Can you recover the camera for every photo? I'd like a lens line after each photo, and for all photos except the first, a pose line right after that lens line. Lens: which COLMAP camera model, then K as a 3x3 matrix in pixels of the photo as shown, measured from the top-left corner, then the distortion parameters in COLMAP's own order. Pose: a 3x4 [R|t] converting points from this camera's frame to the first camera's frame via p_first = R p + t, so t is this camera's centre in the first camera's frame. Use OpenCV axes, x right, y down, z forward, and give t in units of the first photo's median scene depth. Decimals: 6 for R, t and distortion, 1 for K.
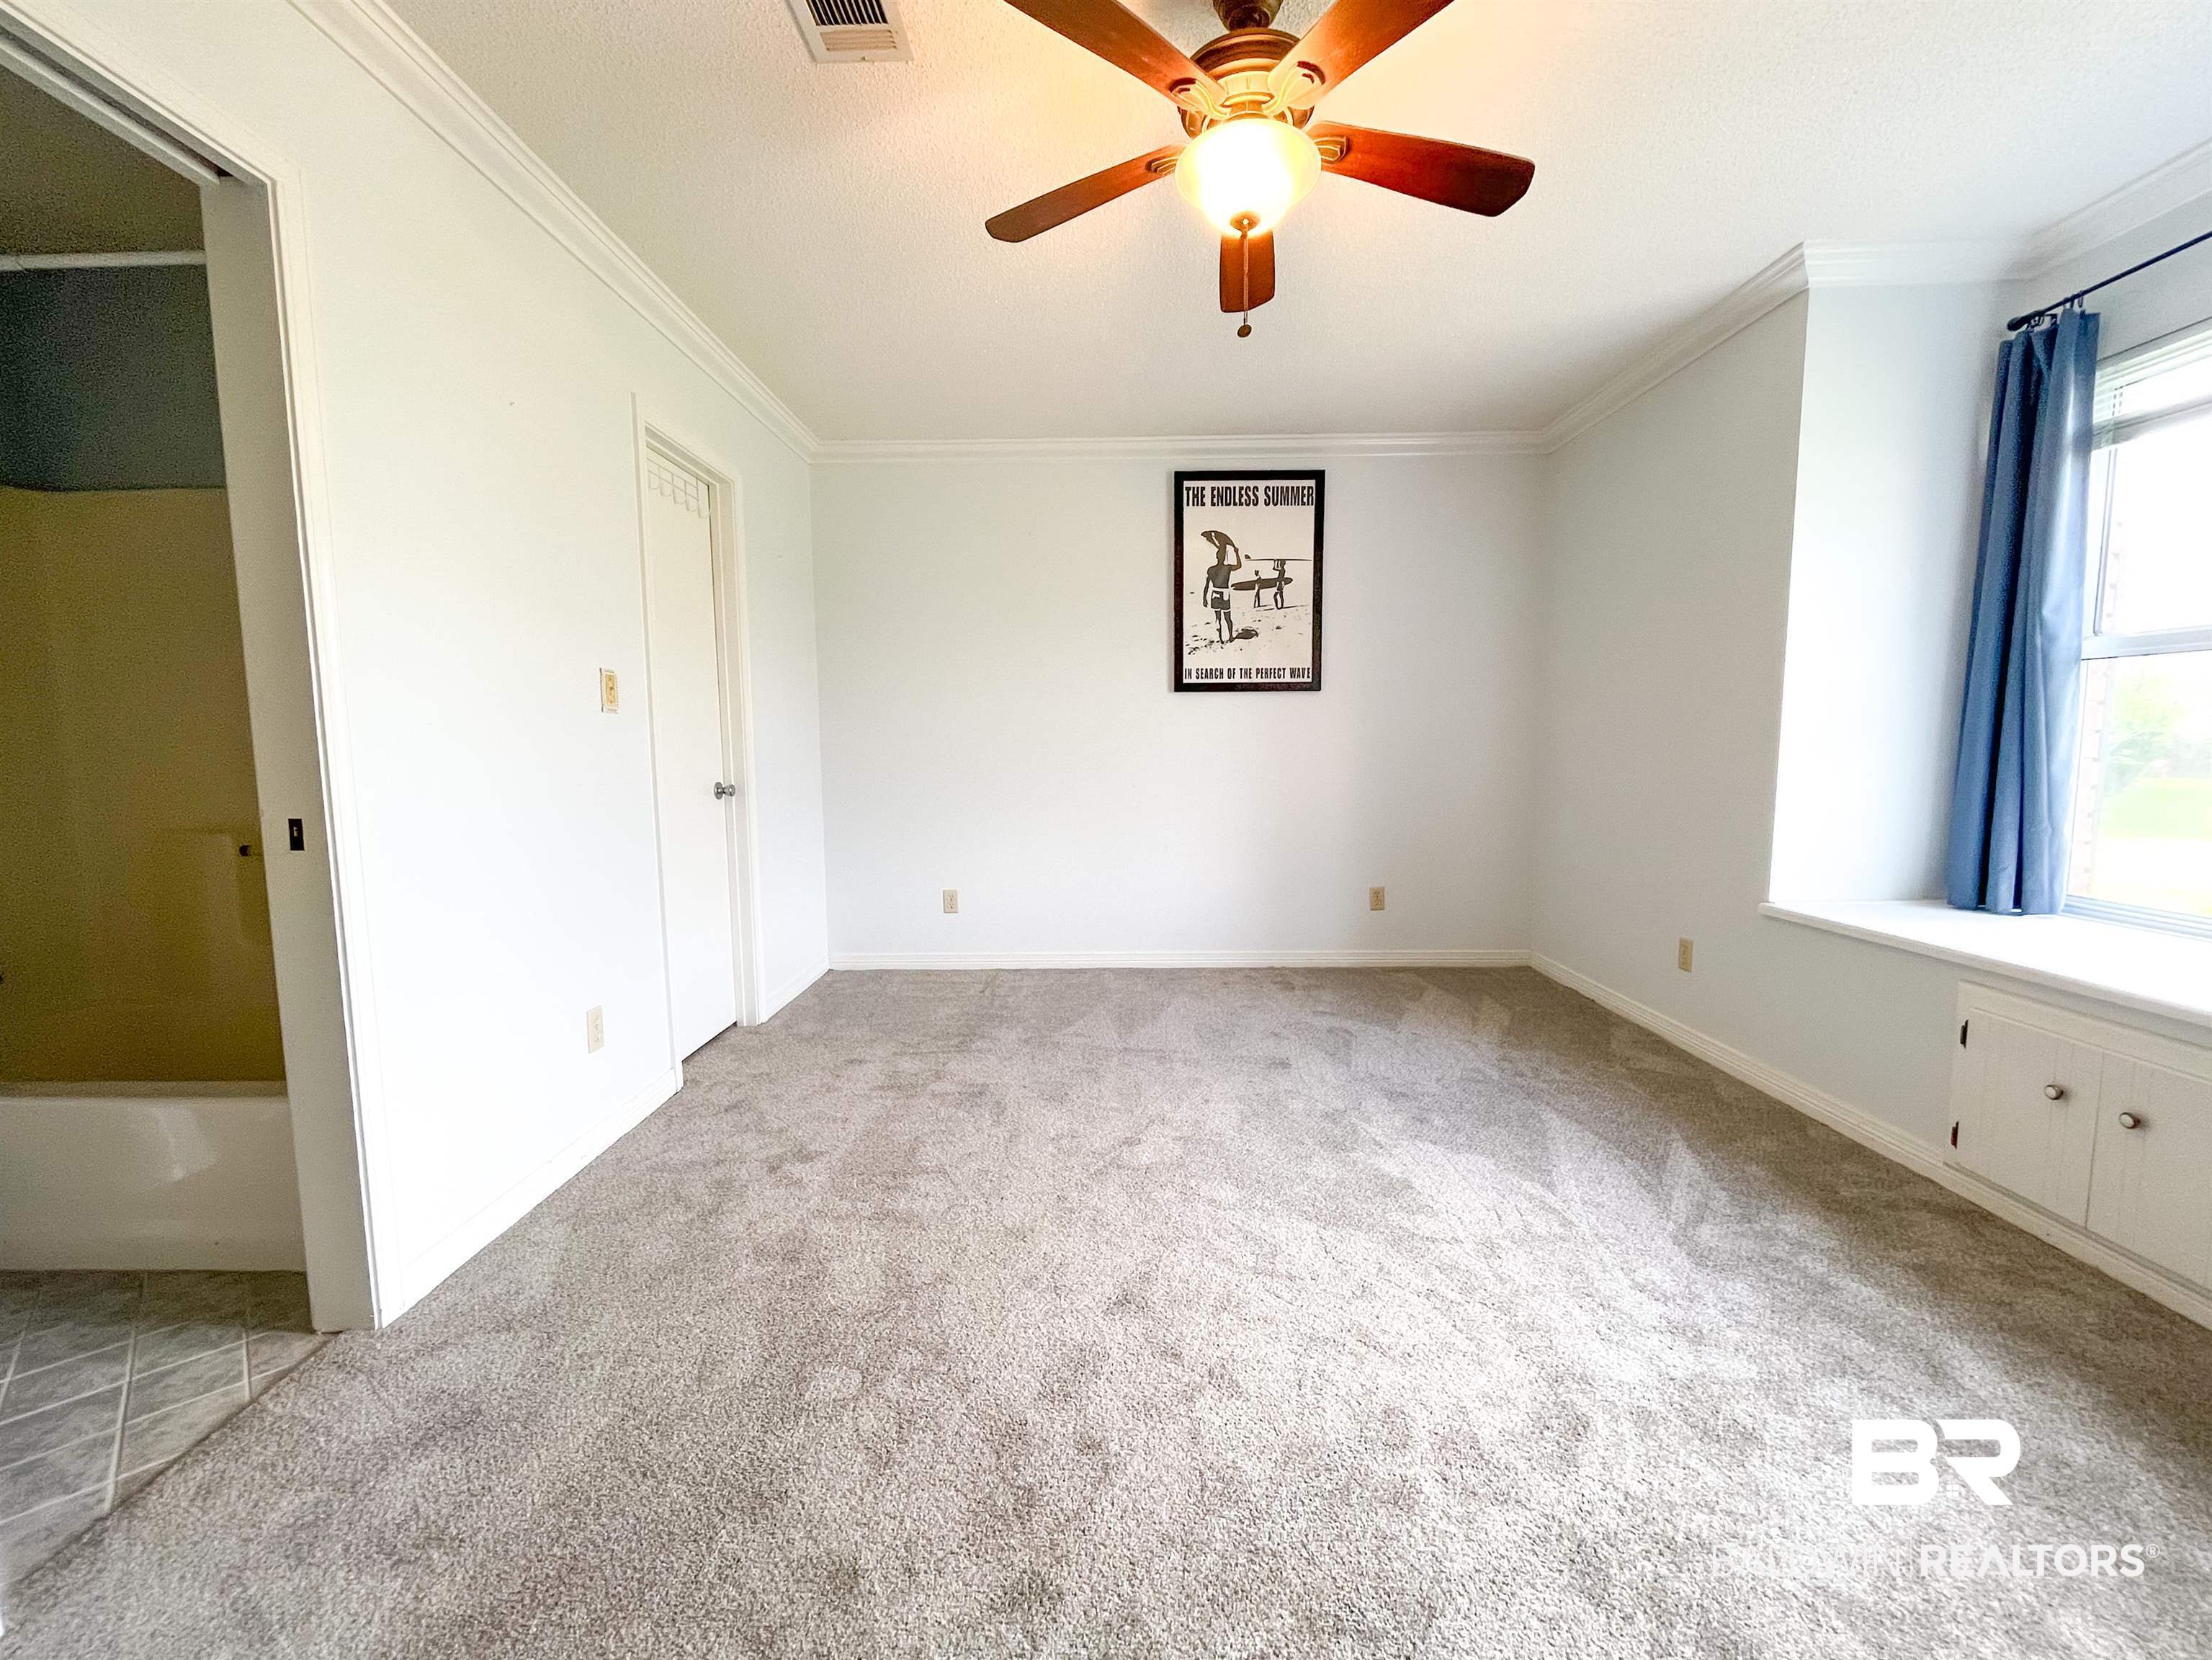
lens RADIAL K [[893.5, 0, 1103.3], [0, 893.5, 831.6], [0, 0, 1]] dist [-0.002954, -0.000293]
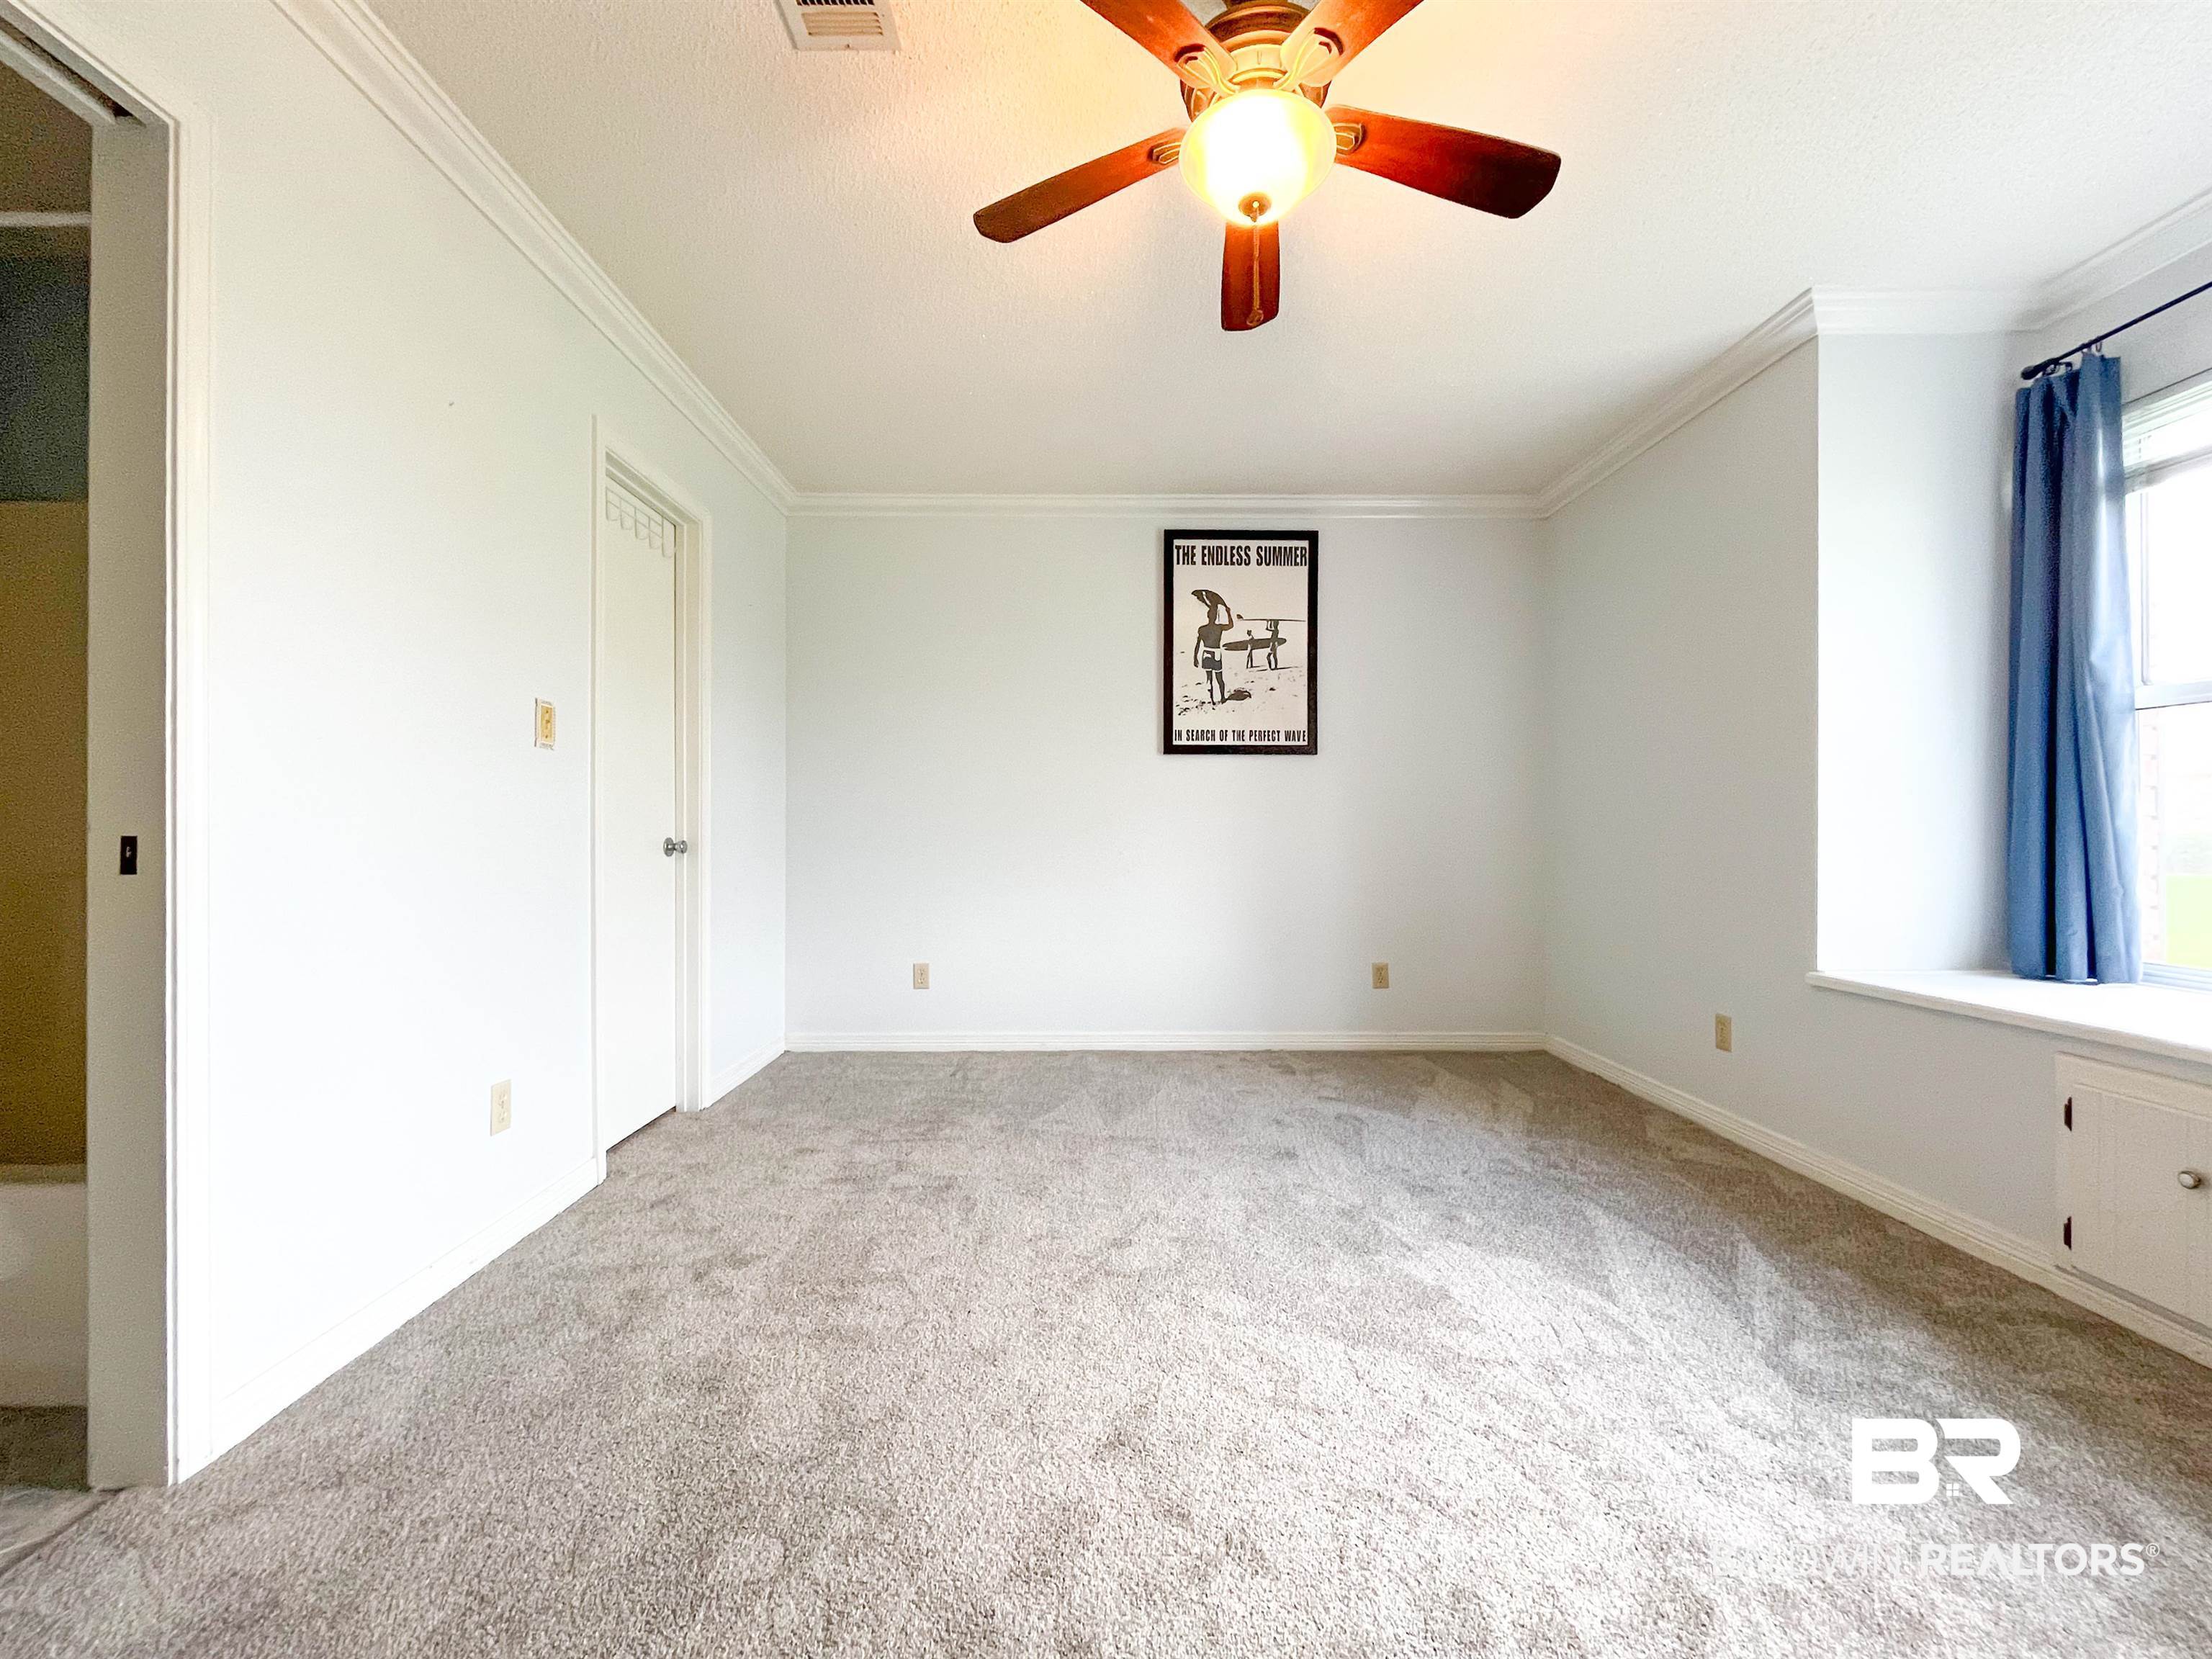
lens RADIAL K [[907.7, 0, 1103.1], [0, 907.7, 832.5], [0, 0, 1]] dist [-0.003384, 0.000126]
pose [[0.999725, 0.009348, 0.021486, -0.009598], [-0.007193, 0.995132, -0.098286, 0.043416], [-0.022300, 0.098104, 0.994926, 0.100440]]
